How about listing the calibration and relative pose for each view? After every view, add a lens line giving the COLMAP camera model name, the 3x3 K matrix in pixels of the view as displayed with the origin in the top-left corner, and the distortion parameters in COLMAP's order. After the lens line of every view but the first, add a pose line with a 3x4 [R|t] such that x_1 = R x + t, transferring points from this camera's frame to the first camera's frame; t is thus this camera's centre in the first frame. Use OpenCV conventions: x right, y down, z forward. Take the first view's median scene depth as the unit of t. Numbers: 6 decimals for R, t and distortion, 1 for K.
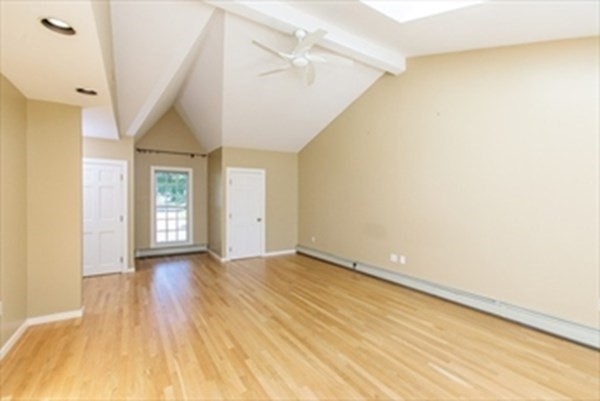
lens RADIAL K [[270.9, 0, 298.4], [0, 270.9, 201.9], [0, 0, 1]] dist [-0.012514, 0.000548]
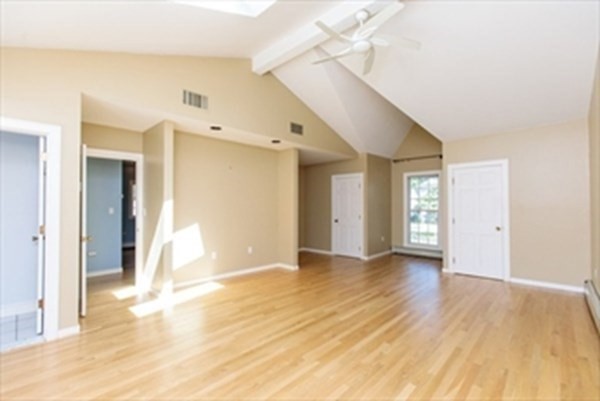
lens RADIAL K [[270.9, 0, 297.6], [0, 270.9, 201.0], [0, 0, 1]] dist [-0.012514, 0.000548]
pose [[0.236303, -0.023357, -0.971399, 0.502205], [-0.012375, 0.999558, -0.027045, 0.020267], [0.971601, 0.018412, 0.235910, 0.353558]]
